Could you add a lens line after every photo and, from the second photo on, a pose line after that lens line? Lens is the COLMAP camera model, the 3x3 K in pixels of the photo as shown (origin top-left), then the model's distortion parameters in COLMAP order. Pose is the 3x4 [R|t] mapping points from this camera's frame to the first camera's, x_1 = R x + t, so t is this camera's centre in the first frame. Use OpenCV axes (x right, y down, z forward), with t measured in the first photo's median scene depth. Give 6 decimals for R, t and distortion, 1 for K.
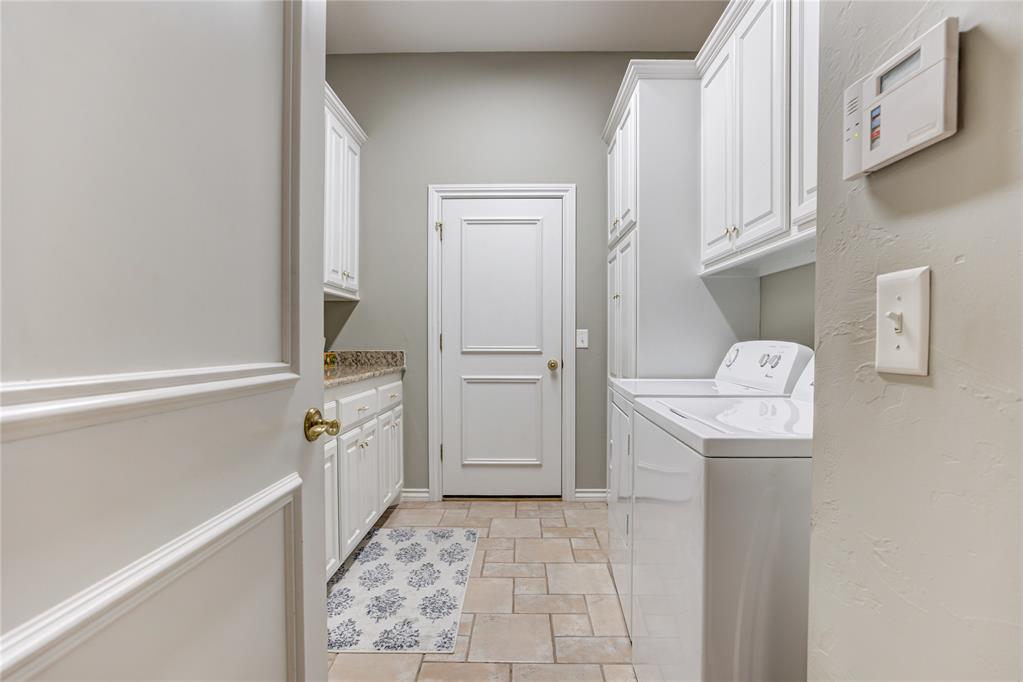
lens RADIAL K [[504.4, 0, 511.5], [0, 504.4, 341.0], [0, 0, 1]] dist [0.129618, 0.000068]
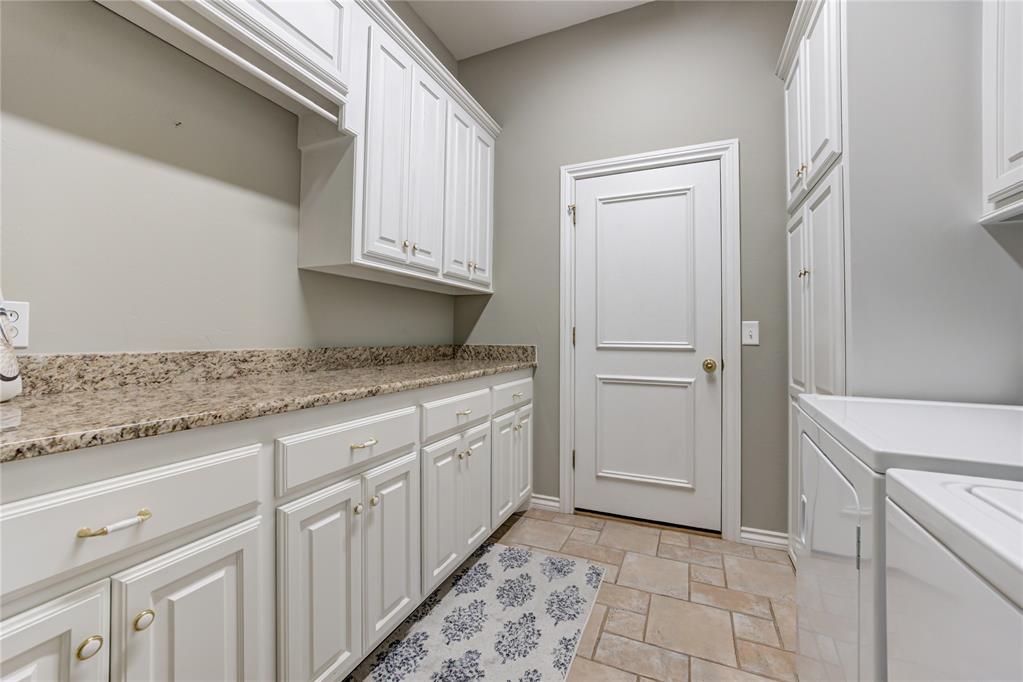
lens RADIAL K [[412.3, 0, 521.2], [0, 412.3, 327.0], [0, 0, 1]] dist [-0.000962, 0.000317]
pose [[0.932271, -0.003145, -0.361748, 0.044293], [-0.004606, 0.999778, -0.020561, 0.000921], [0.361733, 0.020834, 0.932049, 0.310577]]
